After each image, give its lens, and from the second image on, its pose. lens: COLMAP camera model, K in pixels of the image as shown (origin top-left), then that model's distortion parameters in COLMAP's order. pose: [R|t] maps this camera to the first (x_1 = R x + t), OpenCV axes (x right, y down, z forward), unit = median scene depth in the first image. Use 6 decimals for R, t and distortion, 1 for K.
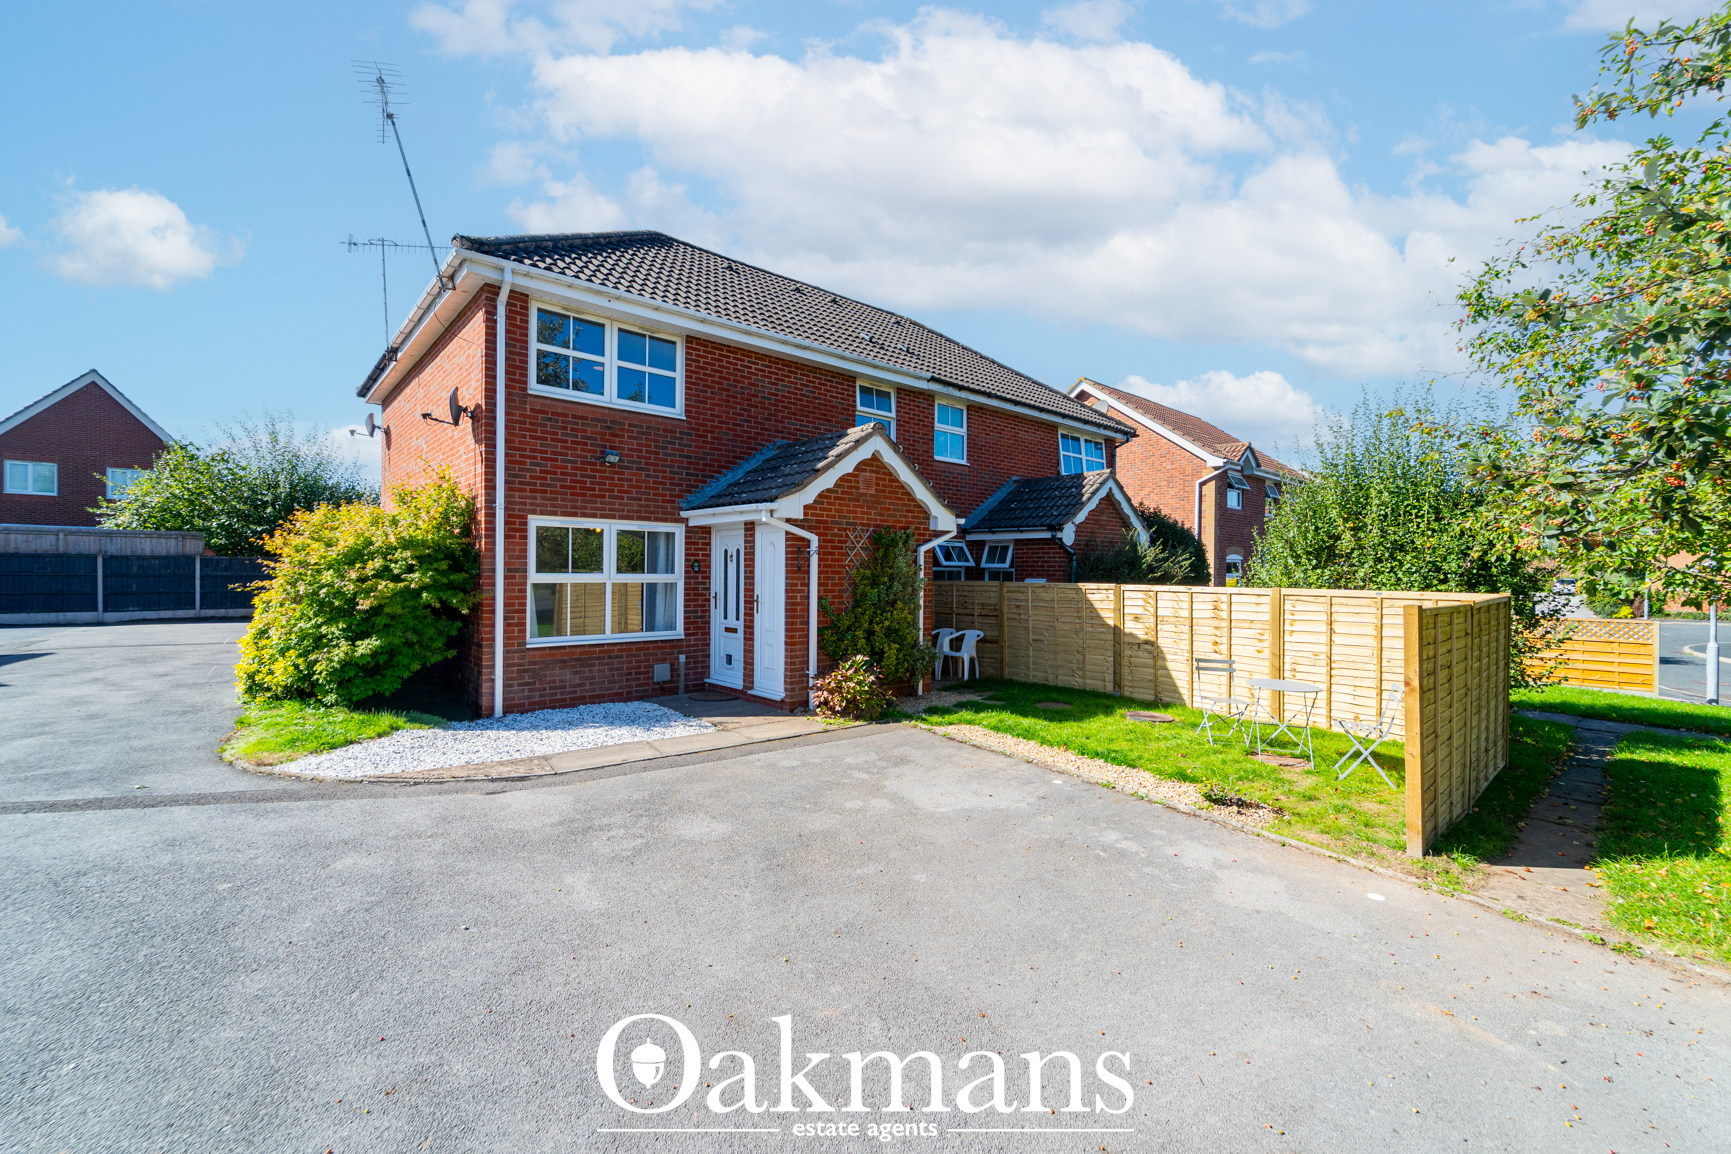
lens RADIAL K [[706.2, 0, 871.2], [0, 706.2, 569.7], [0, 0, 1]] dist [0.000782, -0.000101]
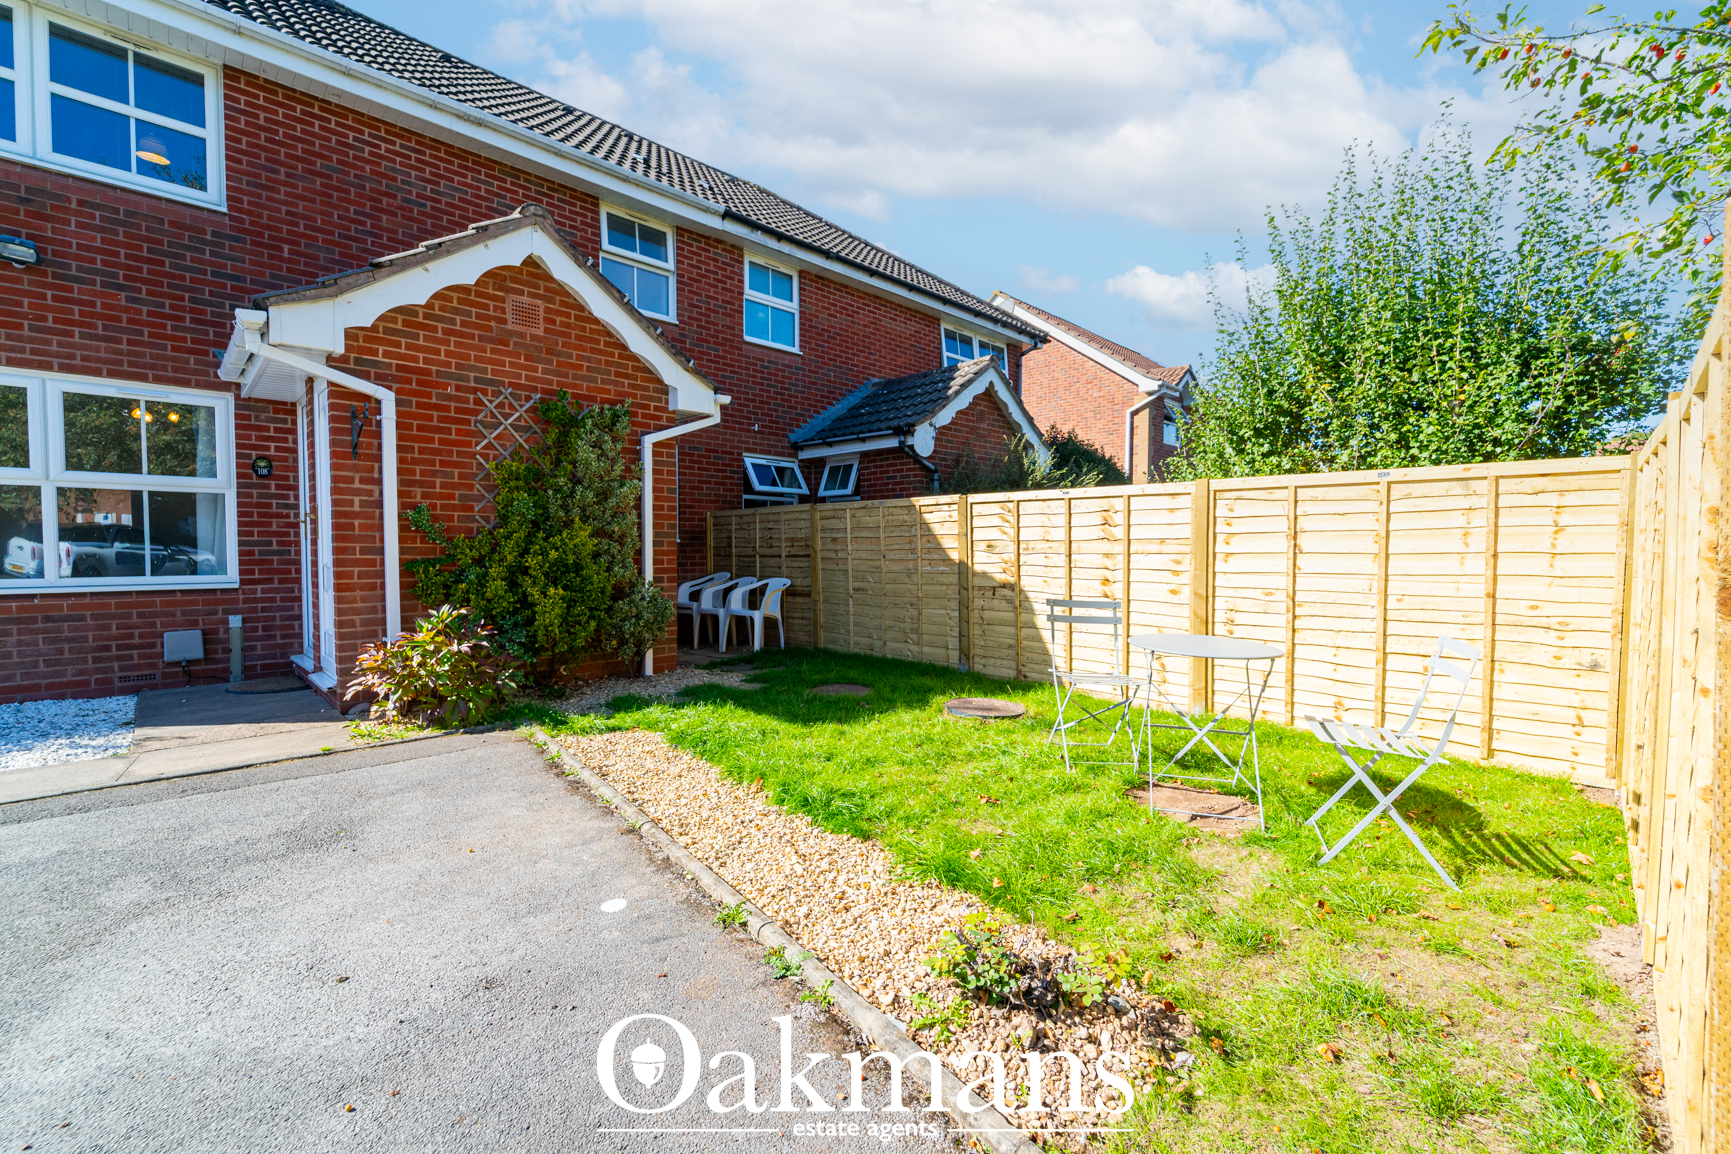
lens RADIAL K [[711.6, 0, 872.1], [0, 711.6, 568.5], [0, 0, 1]] dist [-0.000649, -0.000120]
pose [[0.998193, -0.009228, 0.059370, 0.240490], [0.007324, 0.999454, 0.032206, 0.068388], [-0.059635, -0.031713, 0.997716, 0.388760]]
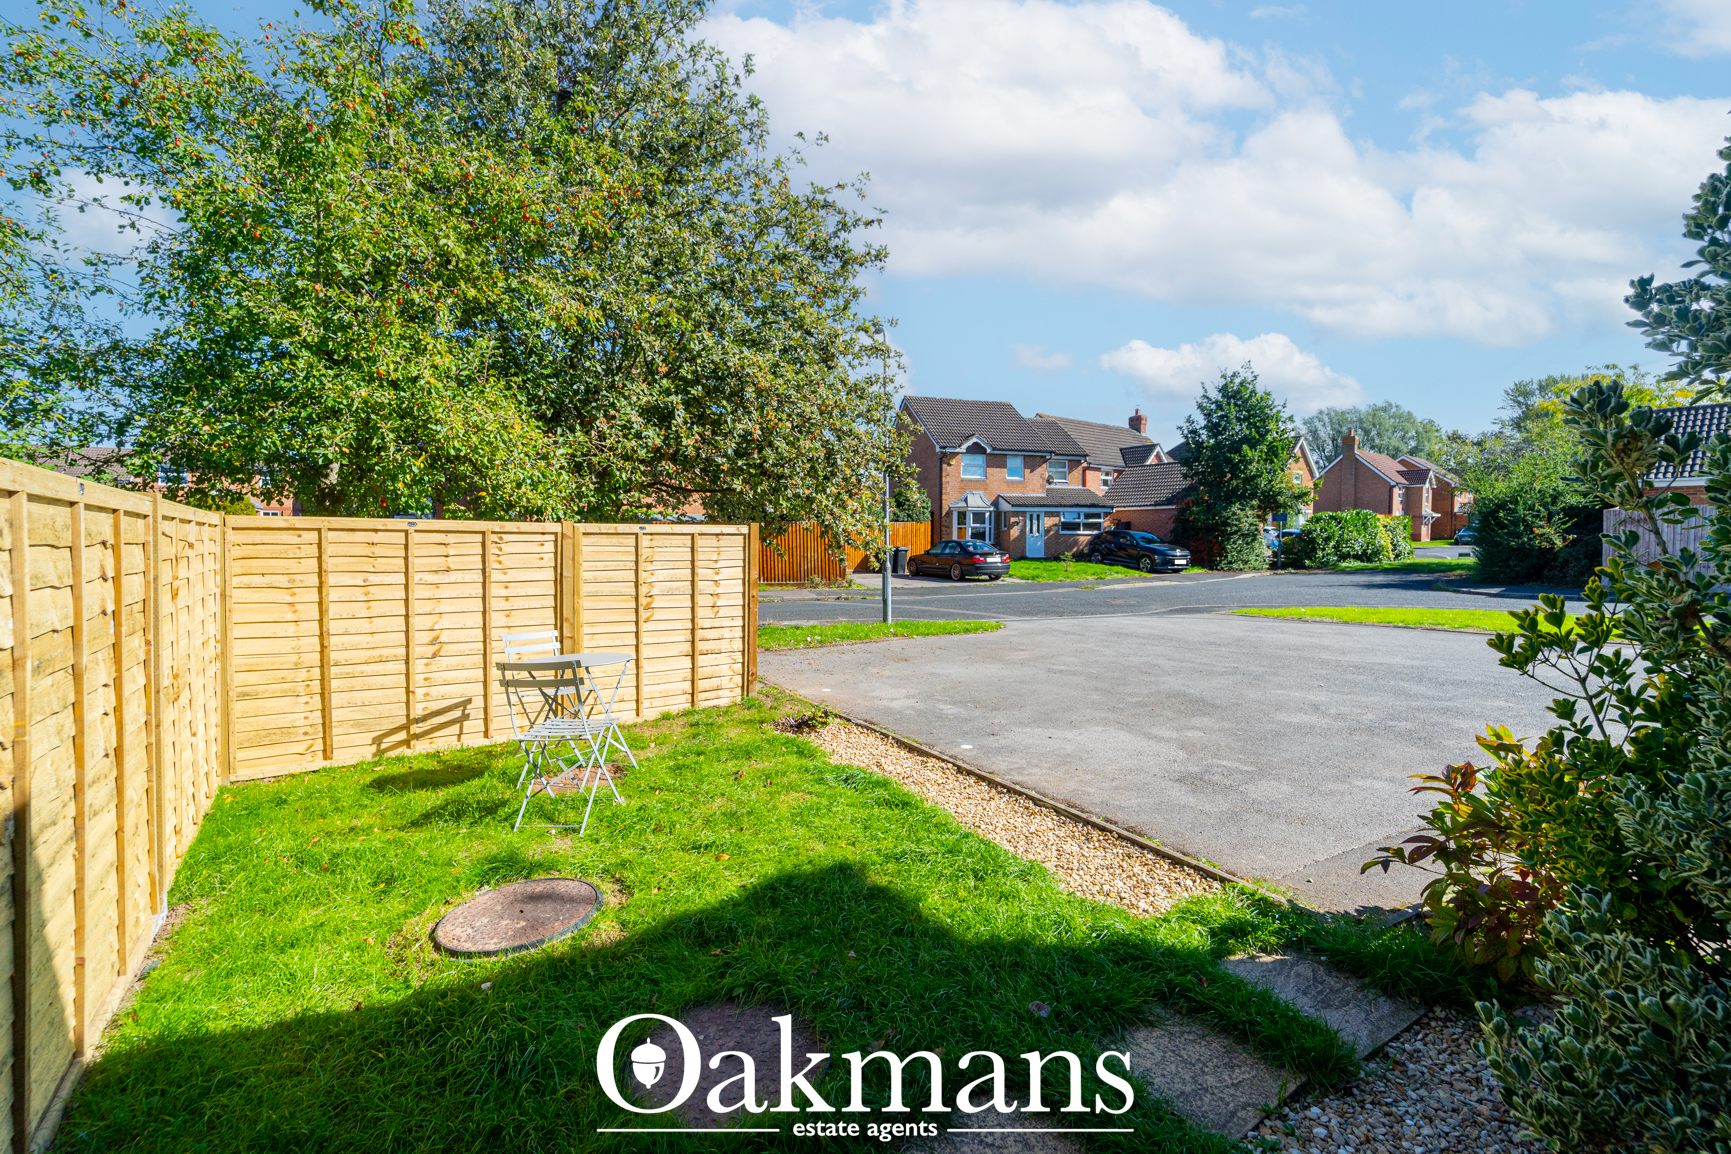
lens RADIAL K [[737.1, 0, 871.8], [0, 737.1, 557.3], [0, 0, 1]] dist [0.000431, -0.000027]
pose [[-0.997517, -0.011404, 0.069503, 0.198641], [-0.009772, 0.999669, 0.023784, 0.040312], [-0.069751, 0.023045, -0.997298, 1.164700]]
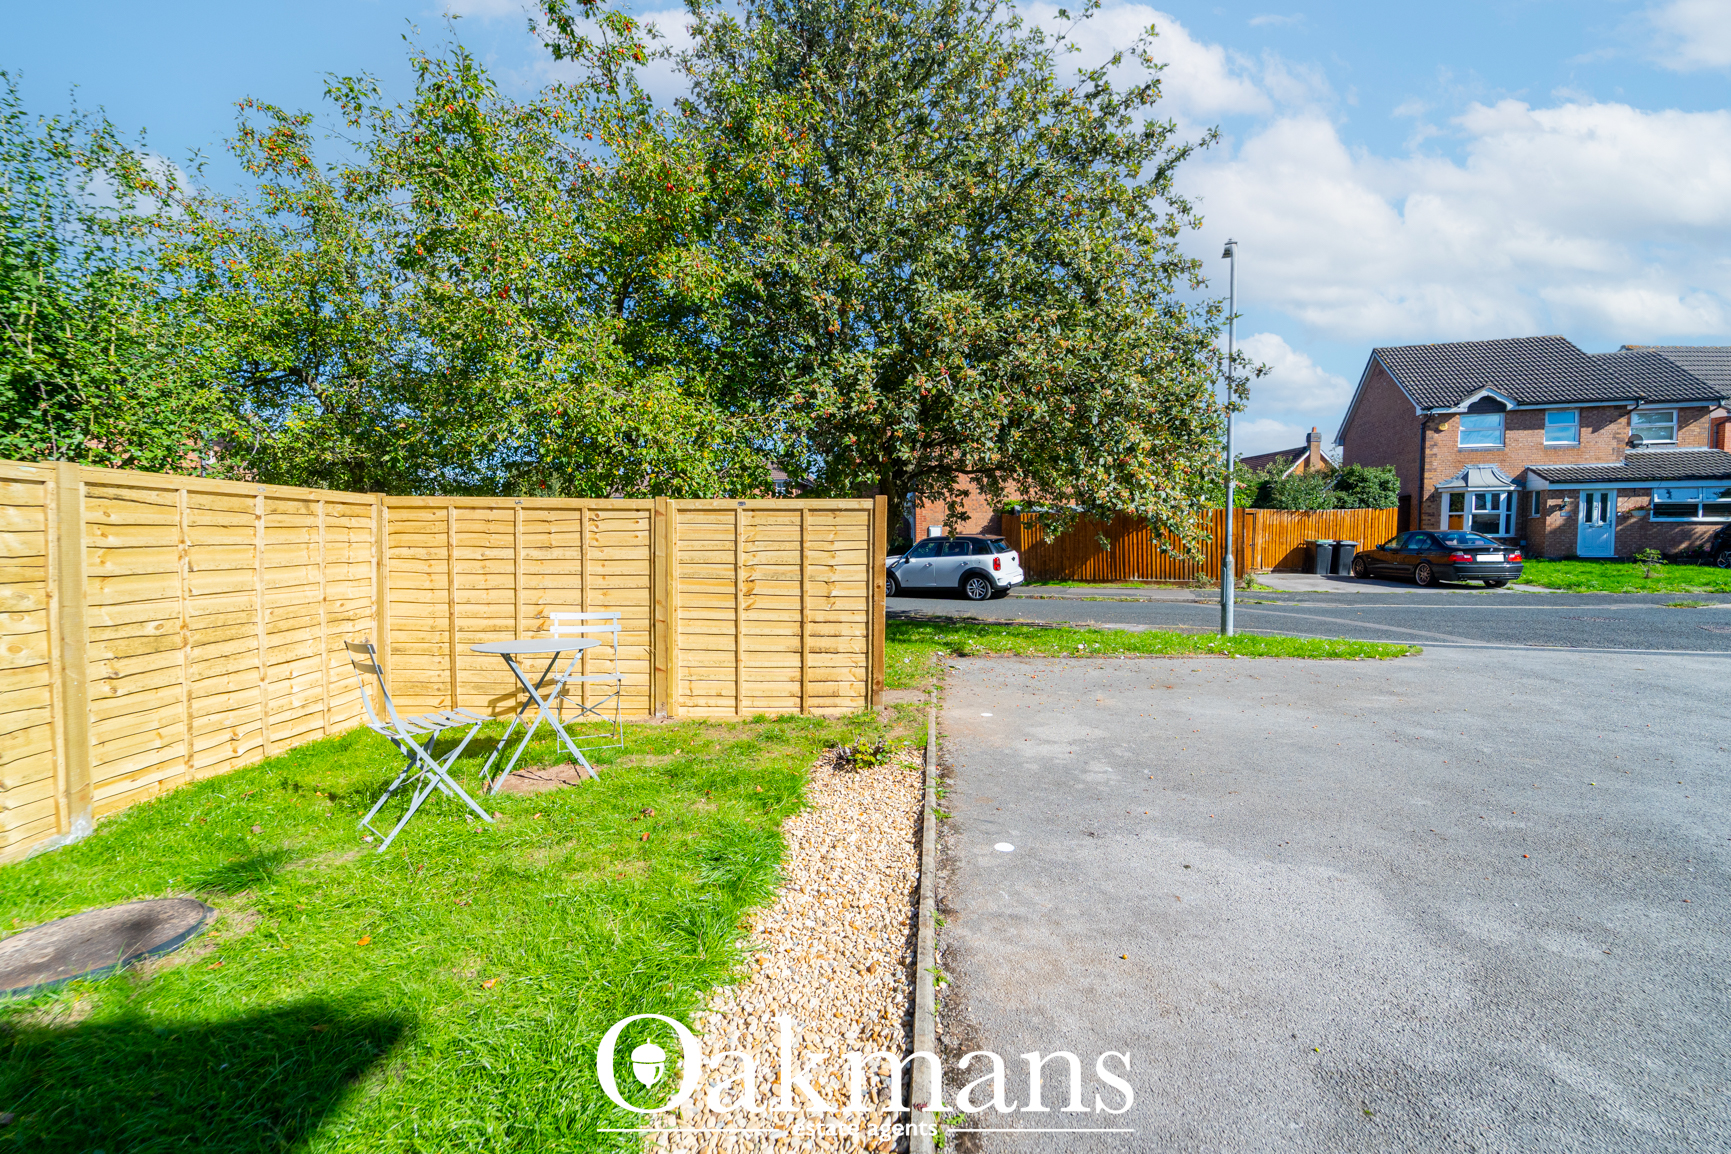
lens RADIAL K [[711.6, 0, 872.1], [0, 711.6, 568.5], [0, 0, 1]] dist [-0.000649, -0.000120]
pose [[-0.769060, -0.036365, 0.638141, 0.018188], [-0.006487, 0.998773, 0.049098, 0.054366], [-0.639143, 0.033620, -0.768352, 0.900104]]
